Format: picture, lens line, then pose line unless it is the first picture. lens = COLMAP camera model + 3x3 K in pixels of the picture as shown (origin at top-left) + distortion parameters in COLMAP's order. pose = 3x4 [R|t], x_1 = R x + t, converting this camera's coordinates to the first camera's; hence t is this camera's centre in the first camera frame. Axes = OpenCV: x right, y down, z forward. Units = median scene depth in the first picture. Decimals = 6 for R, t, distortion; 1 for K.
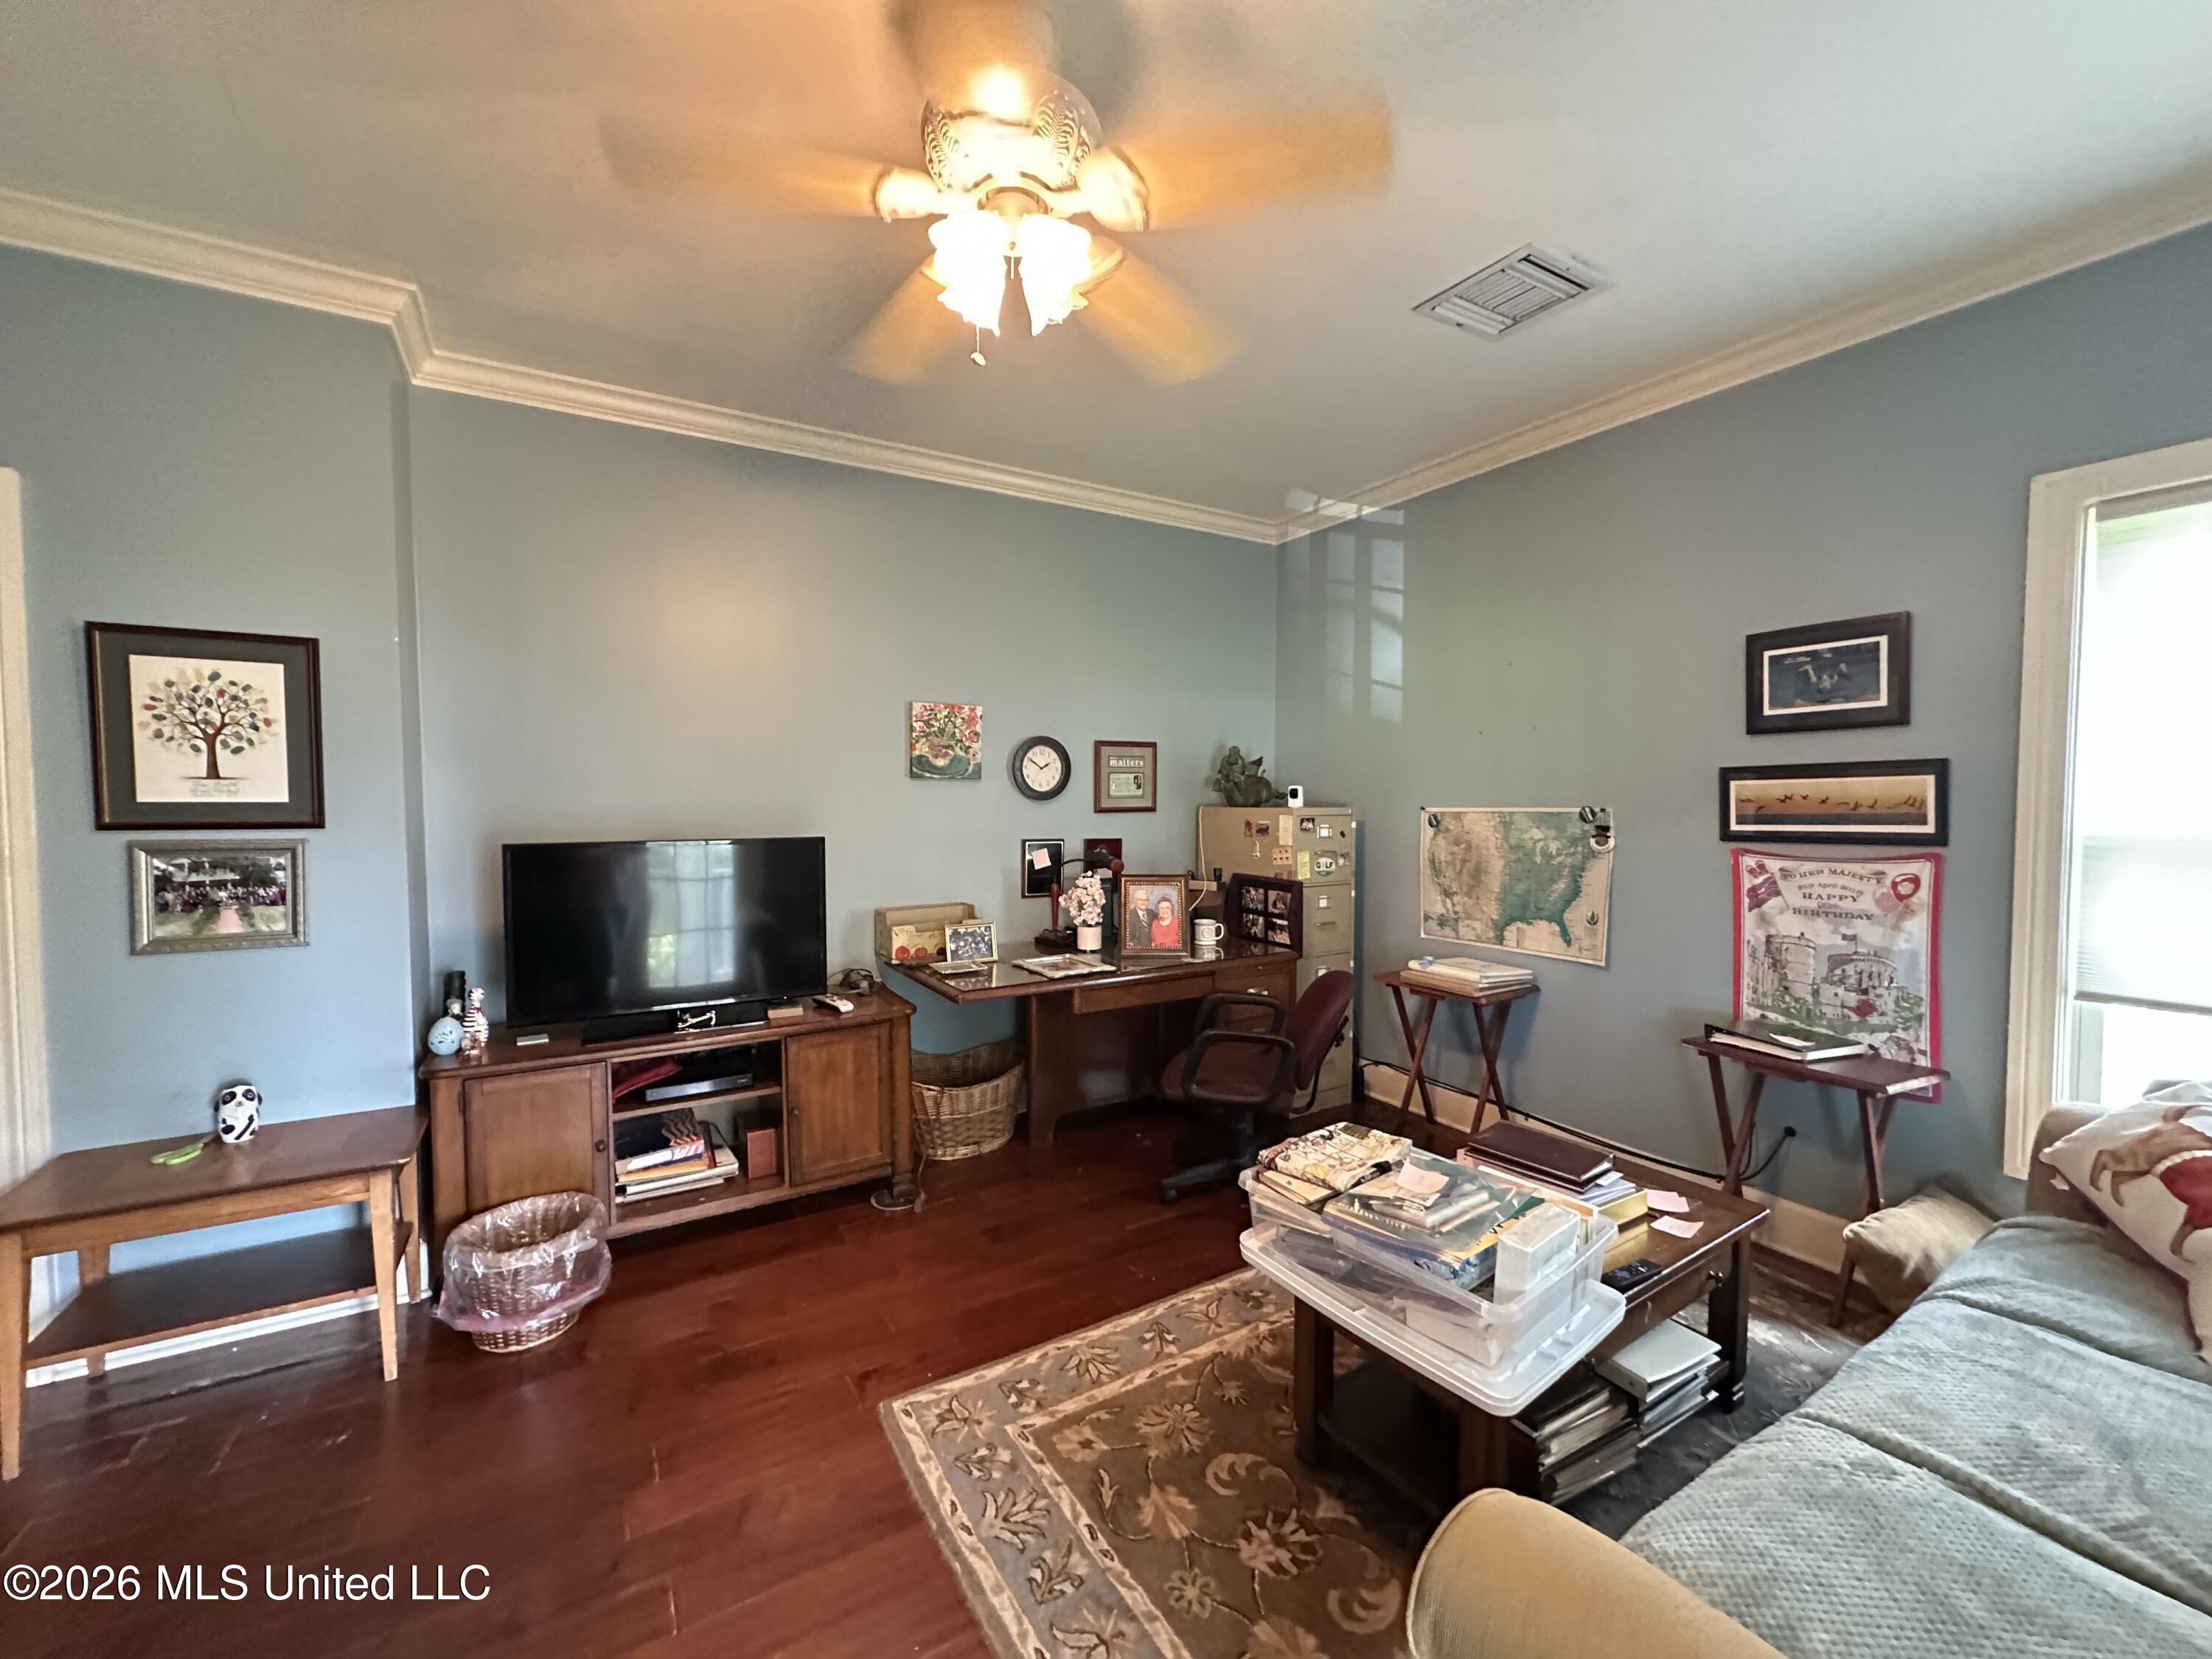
lens RADIAL K [[884.7, 0, 1106.4], [0, 884.7, 832.3], [0, 0, 1]] dist [-0.002717, 0.000135]
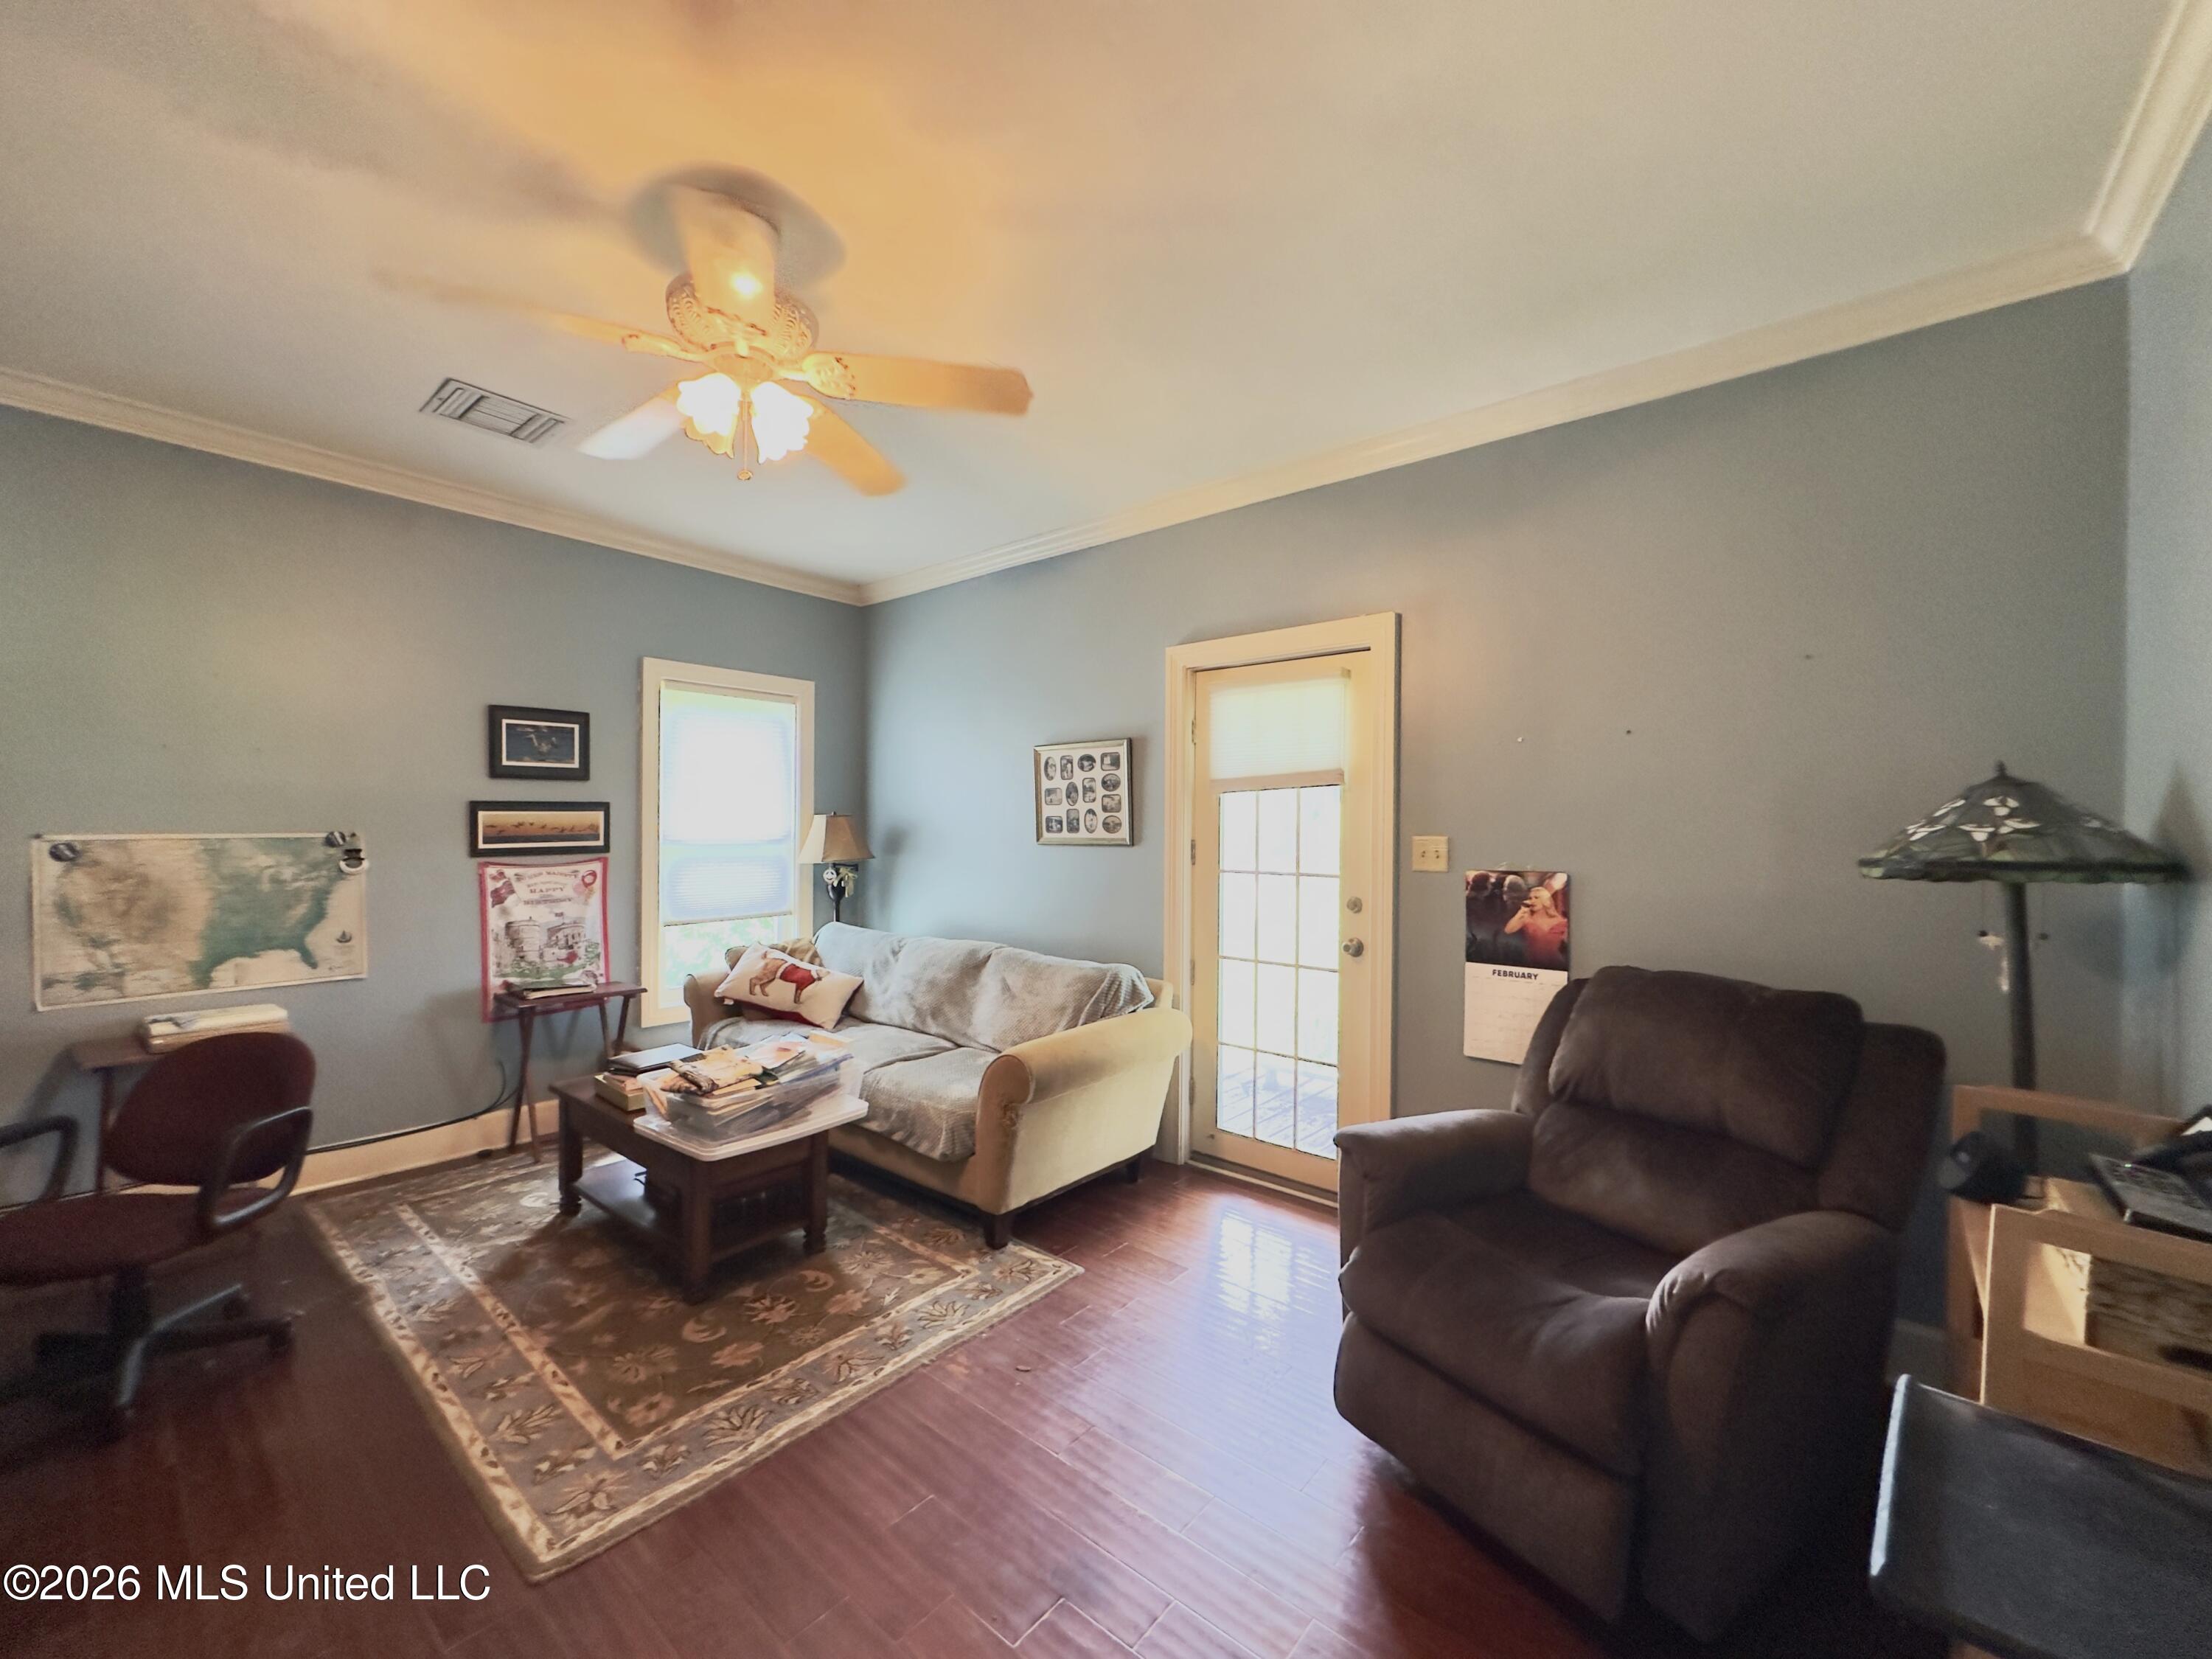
lens RADIAL K [[884.7, 0, 1106.6], [0, 884.7, 830.3], [0, 0, 1]] dist [-0.002717, 0.000135]
pose [[-0.322902, -0.008757, 0.946392, -0.896477], [0.028307, 0.999420, 0.018906, -0.029150], [-0.946009, 0.032895, -0.322467, 0.563657]]
